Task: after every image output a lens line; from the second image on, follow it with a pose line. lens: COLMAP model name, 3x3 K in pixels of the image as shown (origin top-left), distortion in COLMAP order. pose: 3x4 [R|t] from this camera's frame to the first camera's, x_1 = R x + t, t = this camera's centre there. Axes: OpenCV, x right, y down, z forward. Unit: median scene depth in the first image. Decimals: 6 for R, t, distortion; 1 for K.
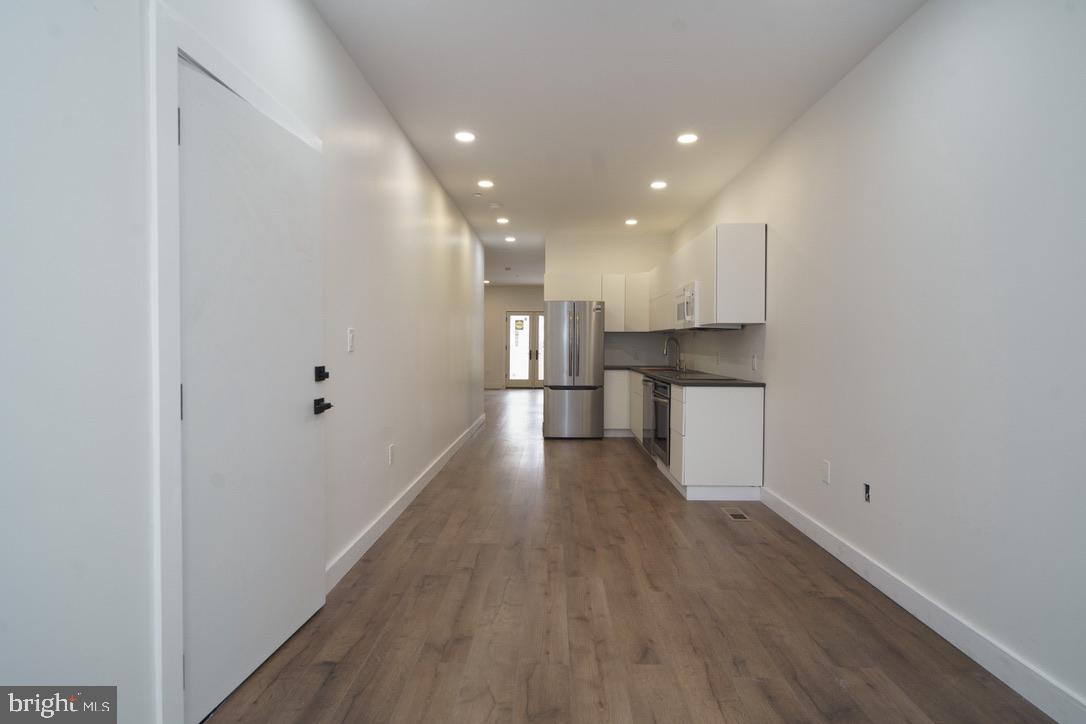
lens RADIAL K [[573.0, 0, 549.4], [0, 573.0, 358.8], [0, 0, 1]] dist [0.000643, 0.000586]
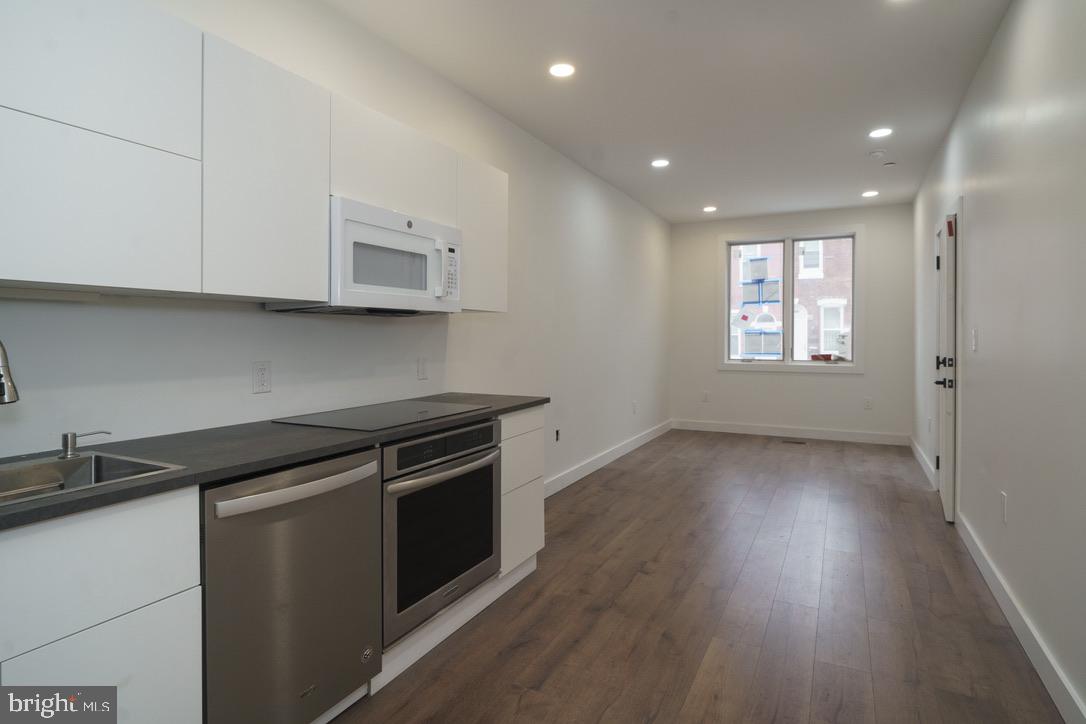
lens RADIAL K [[573.0, 0, 559.0], [0, 573.0, 333.8], [0, 0, 1]] dist [0.000643, 0.000586]
pose [[-0.896445, -0.008858, 0.443067, -0.041864], [0.003020, 0.999655, 0.026097, -0.025203], [-0.443146, 0.024732, -0.896108, 0.768037]]
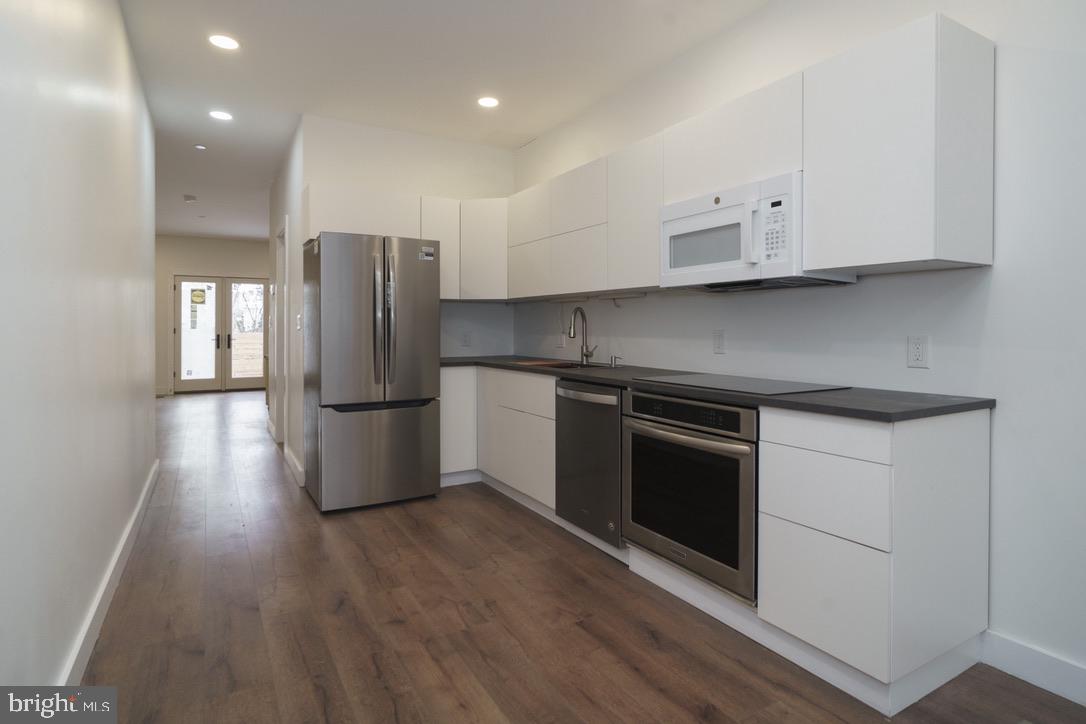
lens RADIAL K [[573.0, 0, 546.1], [0, 573.0, 327.0], [0, 0, 1]] dist [0.000643, 0.000586]
pose [[0.860598, -0.008343, 0.509217, -0.072361], [0.020641, 0.999616, -0.018508, -0.005428], [-0.508867, 0.026439, 0.860439, 0.376669]]
